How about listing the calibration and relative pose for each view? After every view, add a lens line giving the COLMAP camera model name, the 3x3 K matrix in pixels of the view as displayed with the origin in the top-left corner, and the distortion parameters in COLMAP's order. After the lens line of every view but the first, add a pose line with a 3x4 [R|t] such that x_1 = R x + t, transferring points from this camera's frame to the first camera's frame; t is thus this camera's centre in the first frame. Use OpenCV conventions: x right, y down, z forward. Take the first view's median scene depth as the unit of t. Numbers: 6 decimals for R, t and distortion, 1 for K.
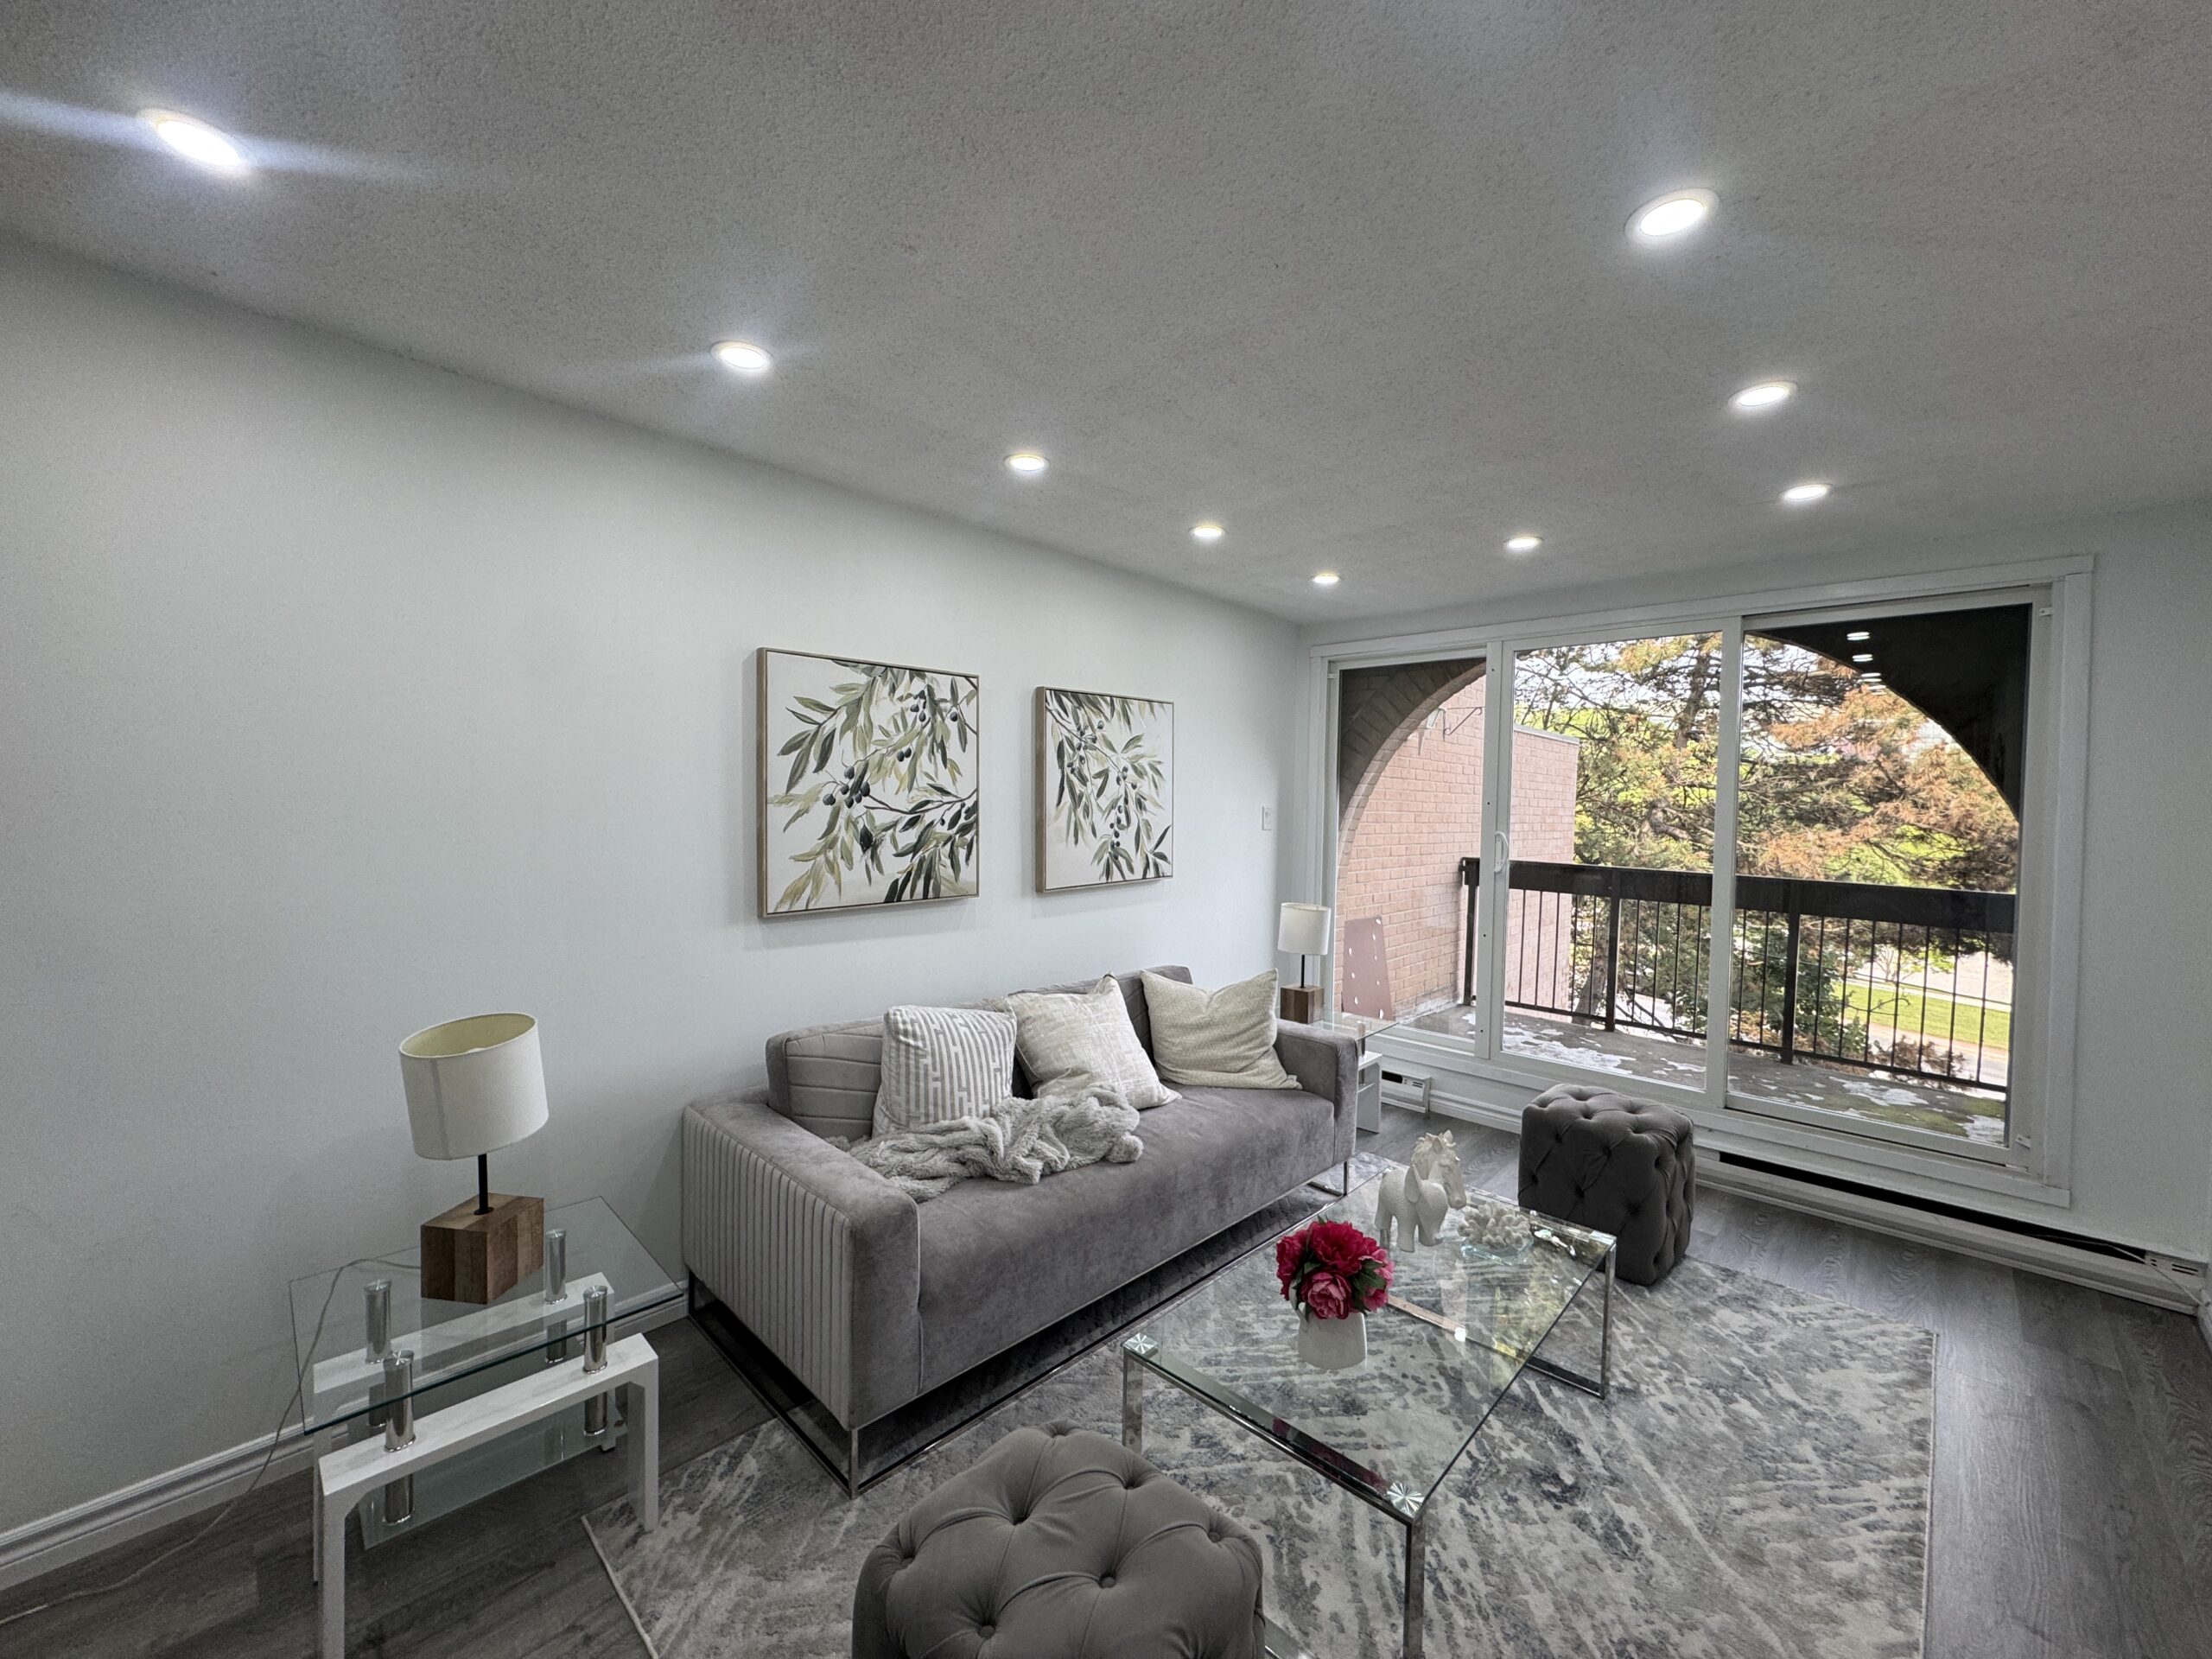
lens RADIAL K [[884.8, 0, 1109.4], [0, 884.8, 825.9], [0, 0, 1]] dist [0.003994, 0.000310]
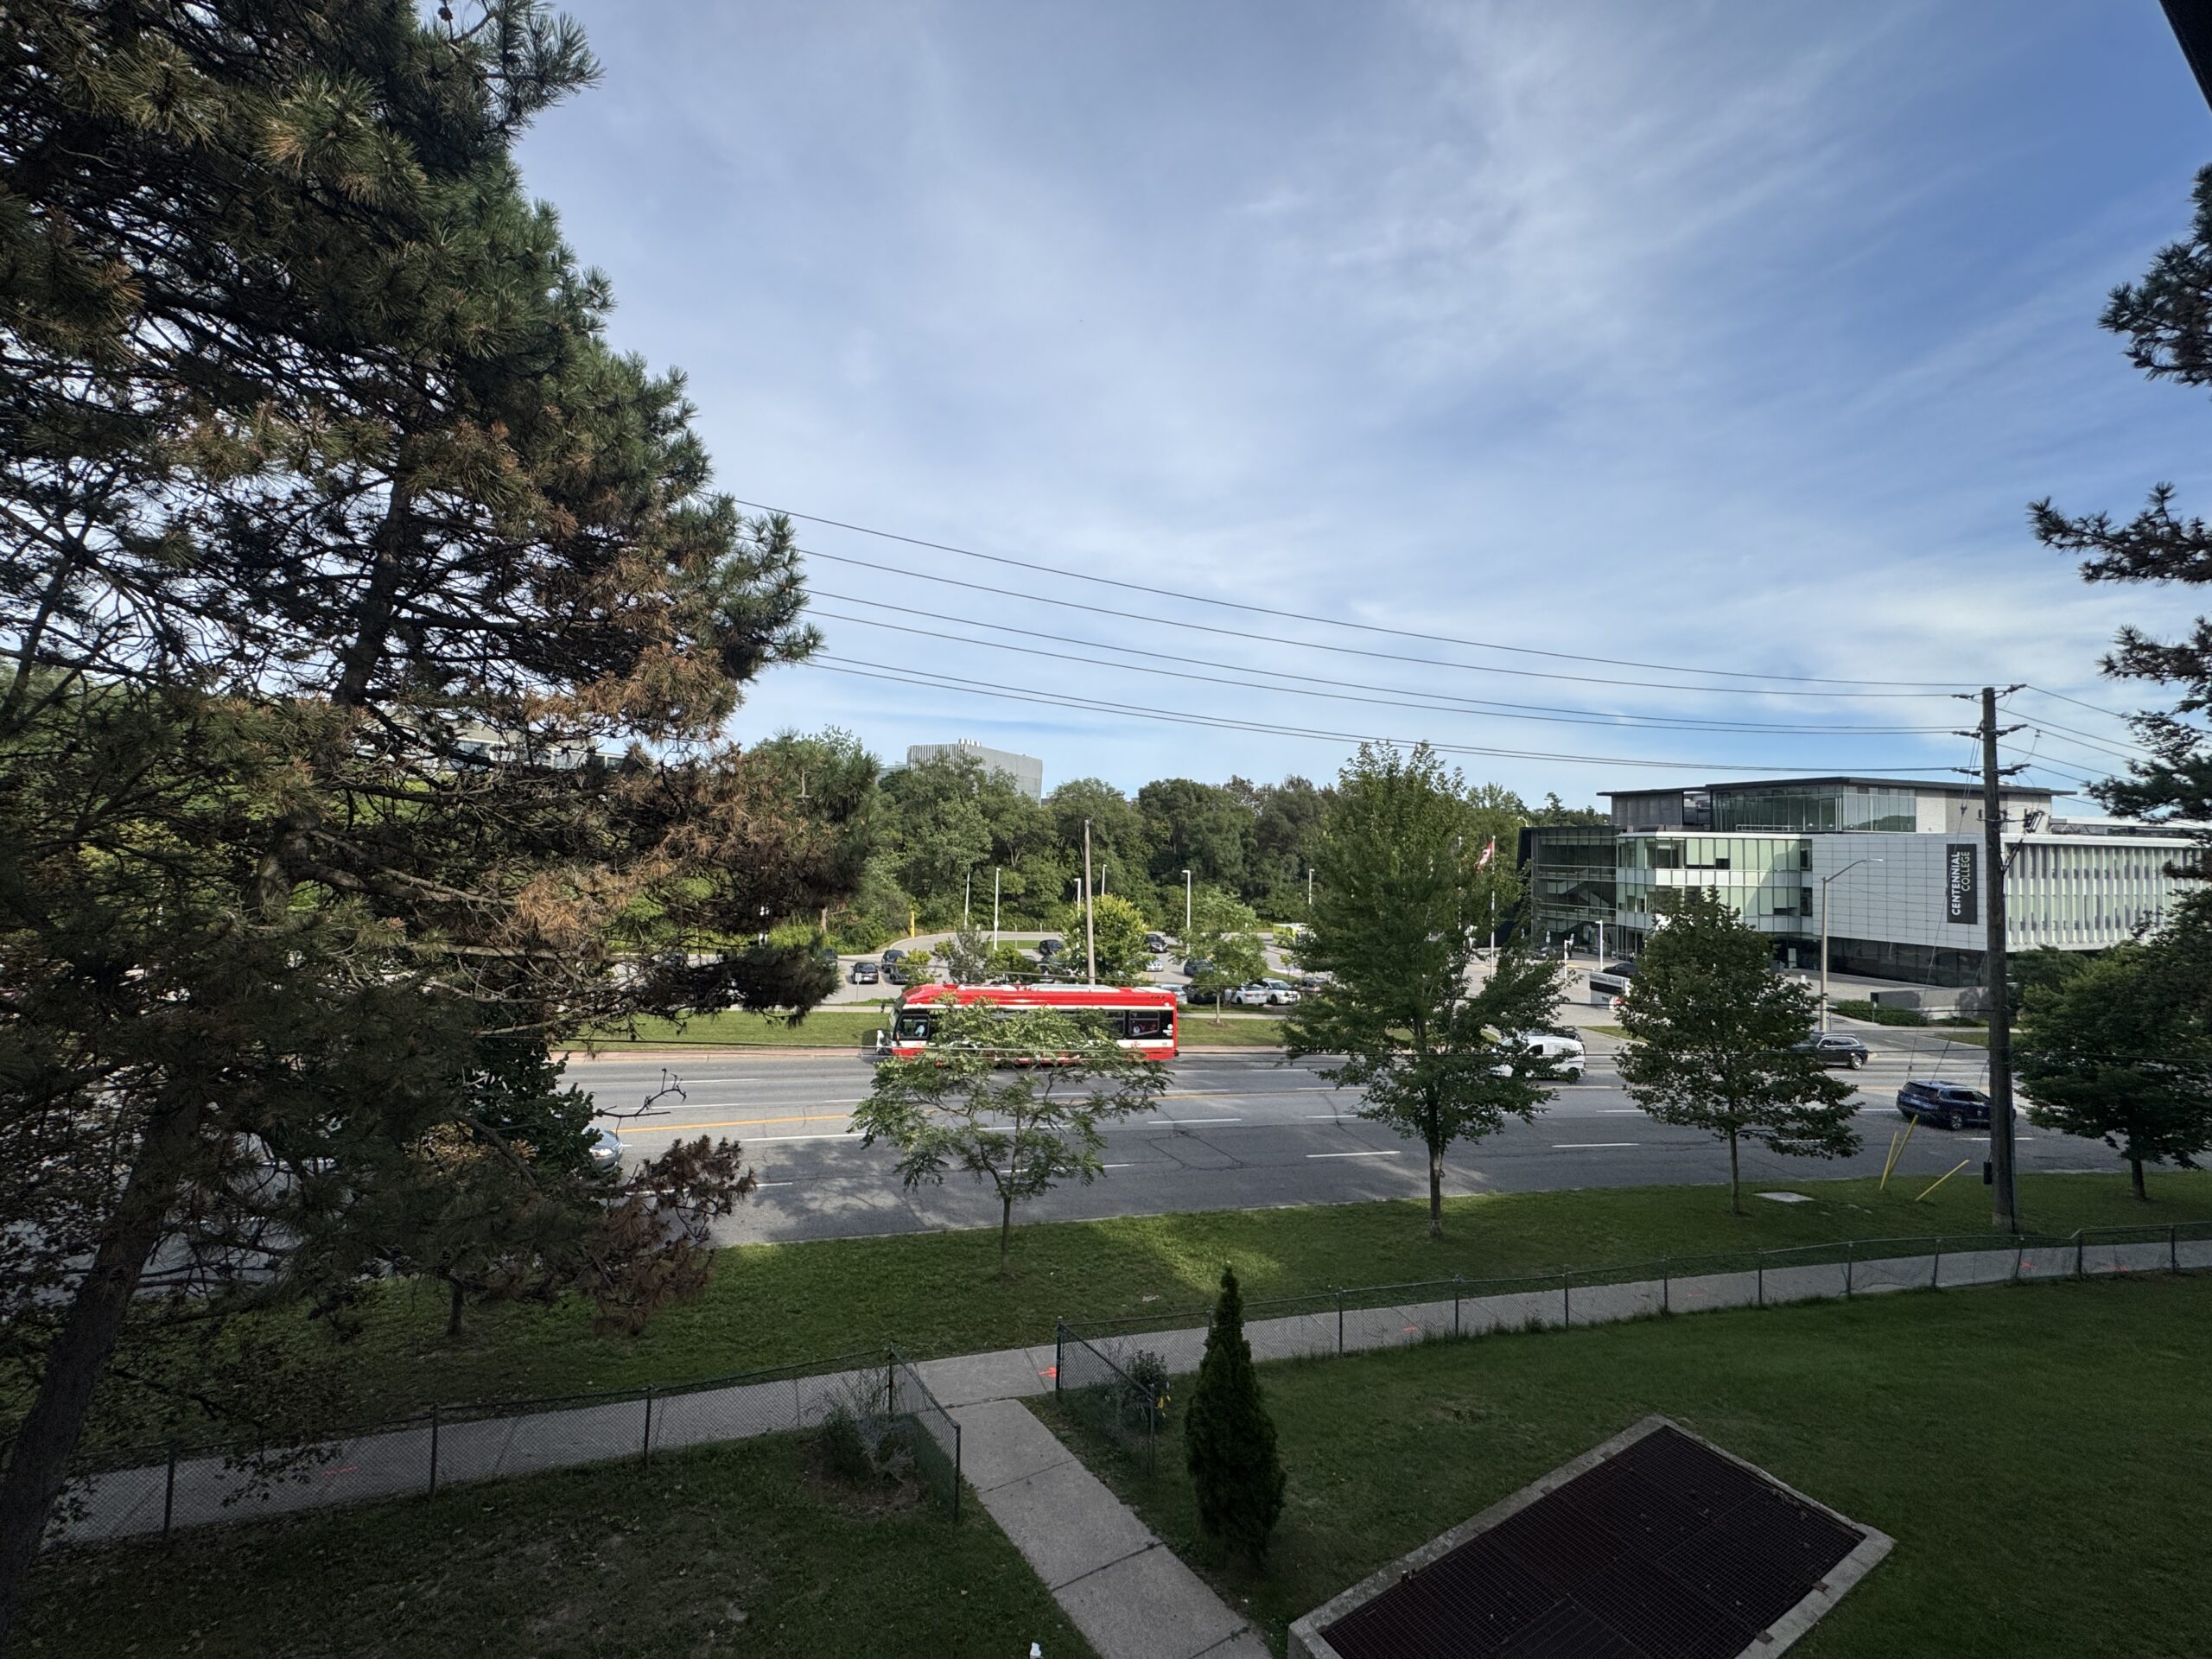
lens RADIAL K [[884.8, 0, 1107.1], [0, 884.8, 818.4], [0, 0, 1]] dist [0.003994, 0.000310]
pose [[0.275002, 0.013296, 0.961352, 1.101692], [0.014462, 0.999734, -0.017964, -0.050954], [-0.961335, 0.018843, 0.274737, 1.767674]]
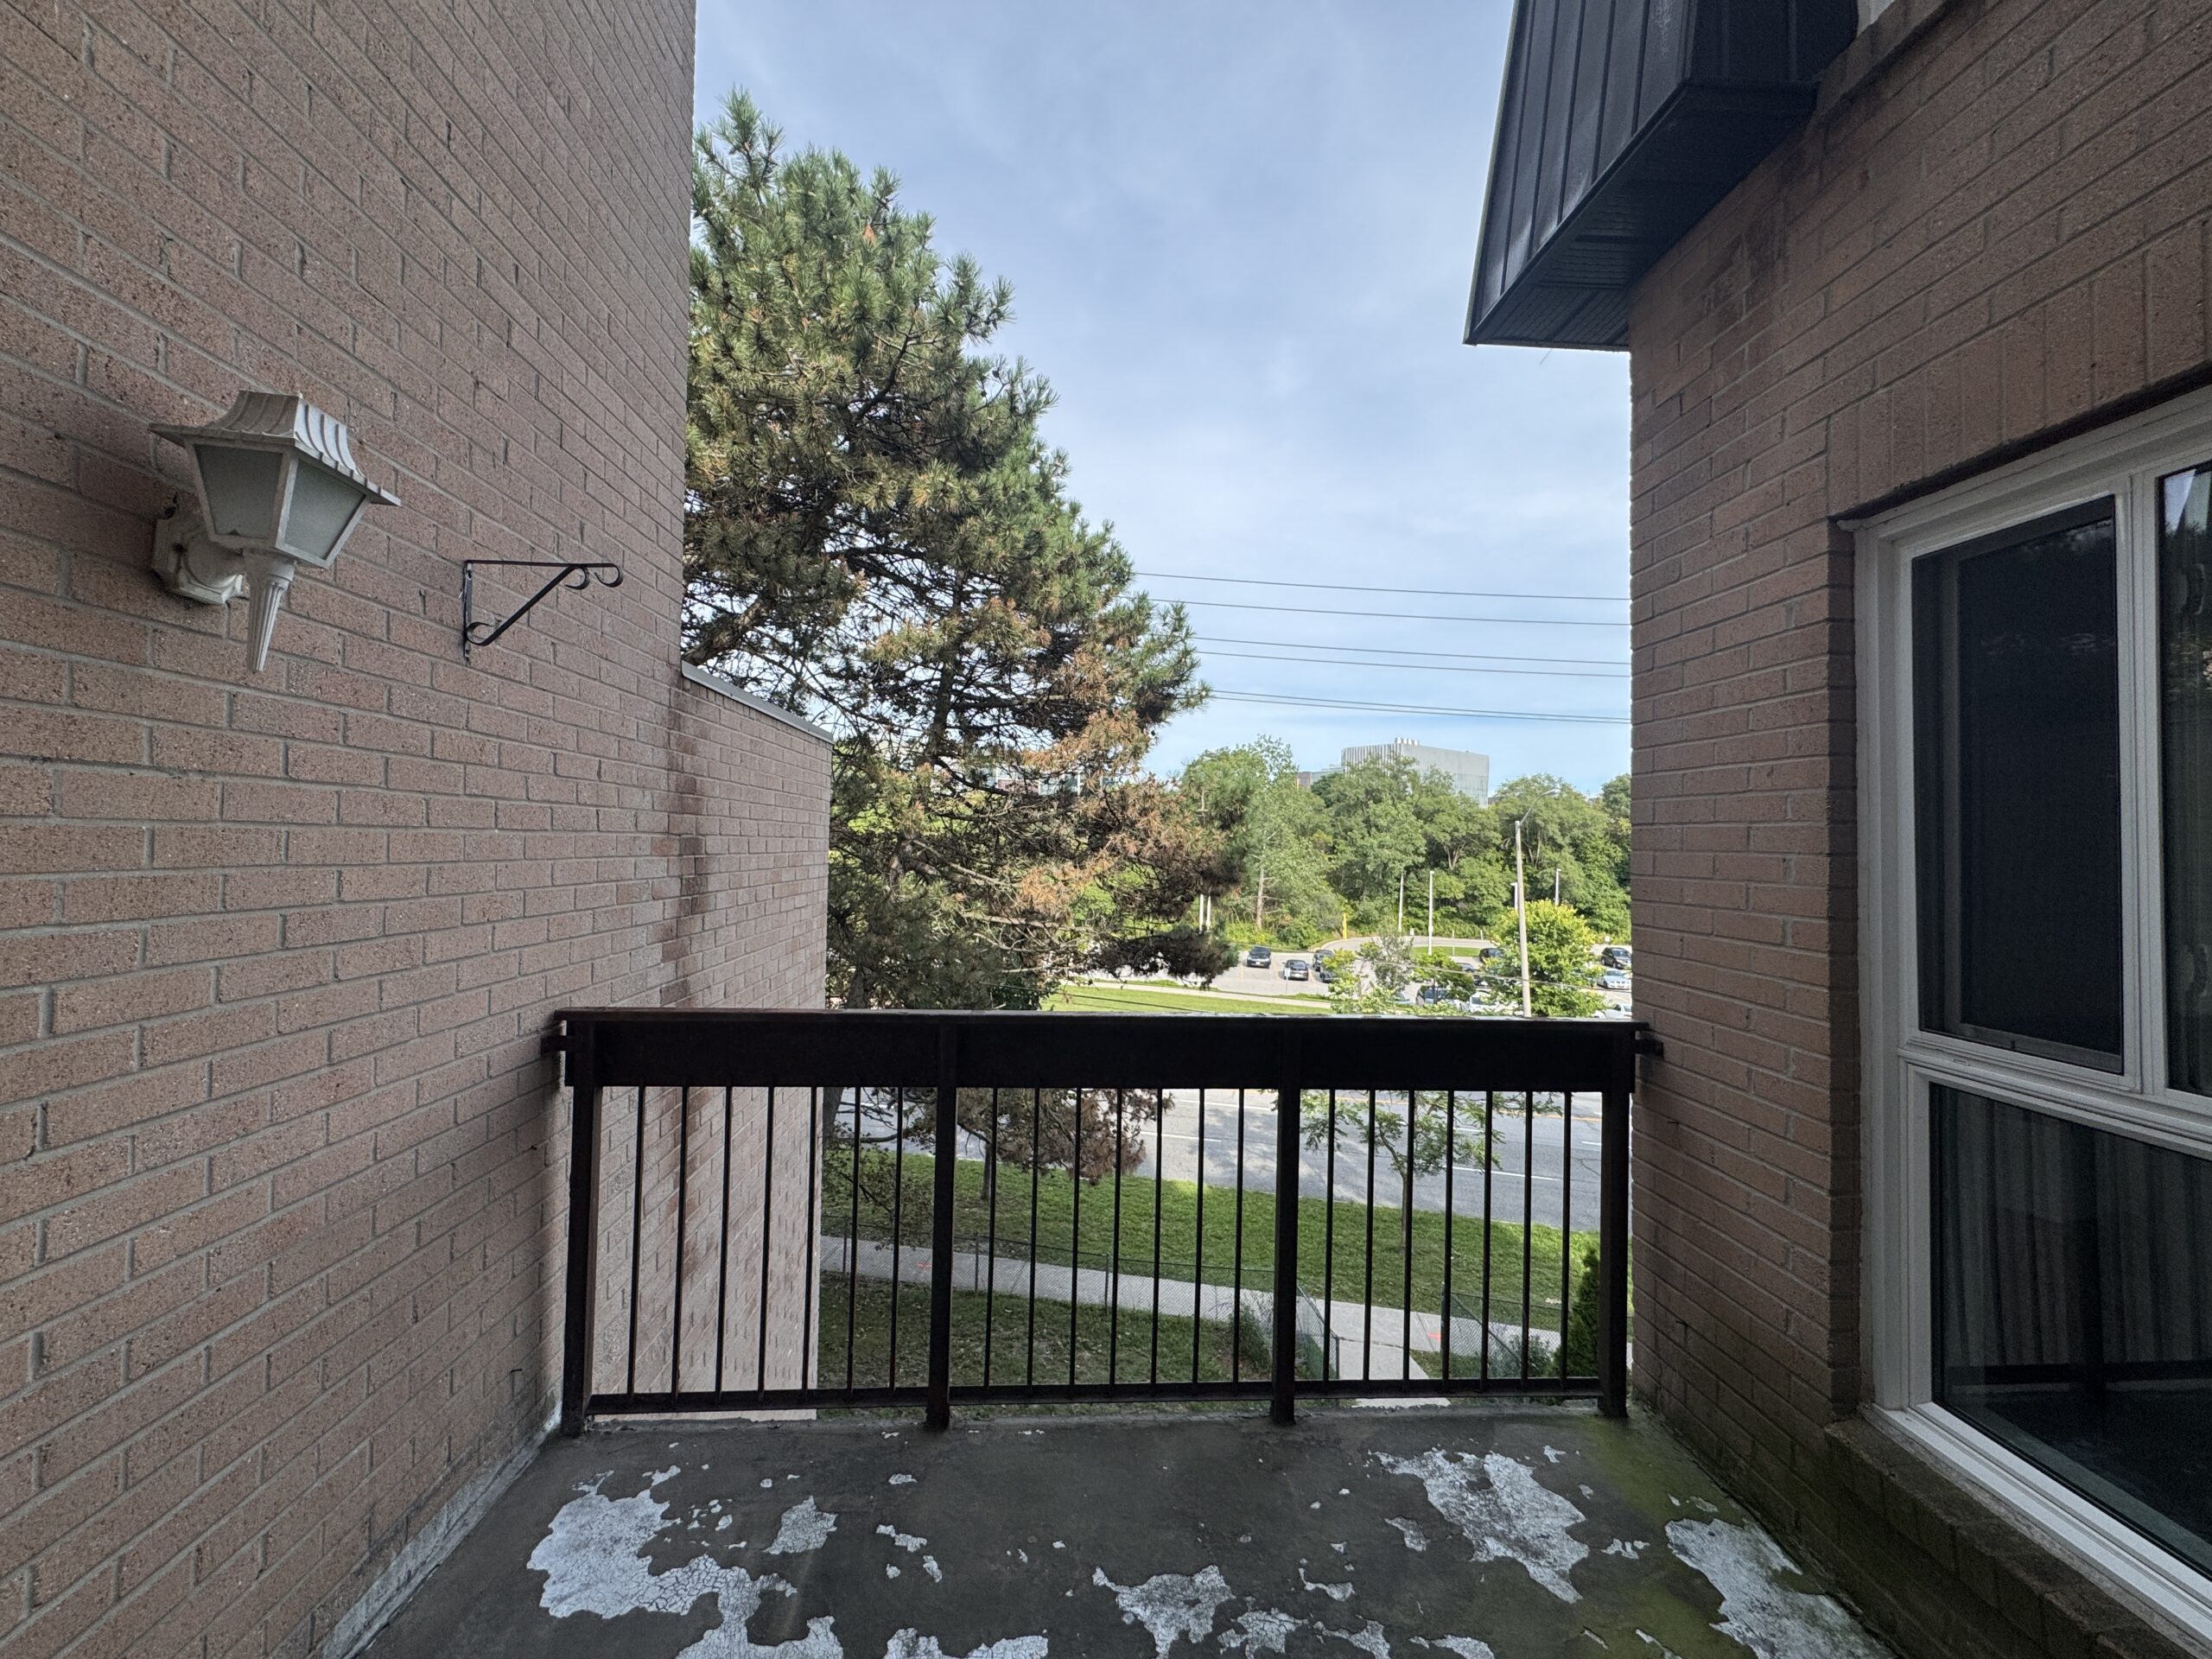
lens RADIAL K [[884.8, 0, 1116.1], [0, 884.8, 825.7], [0, 0, 1]] dist [0.003994, 0.000310]
pose [[0.683018, 0.001271, 0.730400, 0.592614], [0.021114, 0.999546, -0.021483, -0.050347], [-0.730096, 0.030095, 0.682681, 1.201648]]
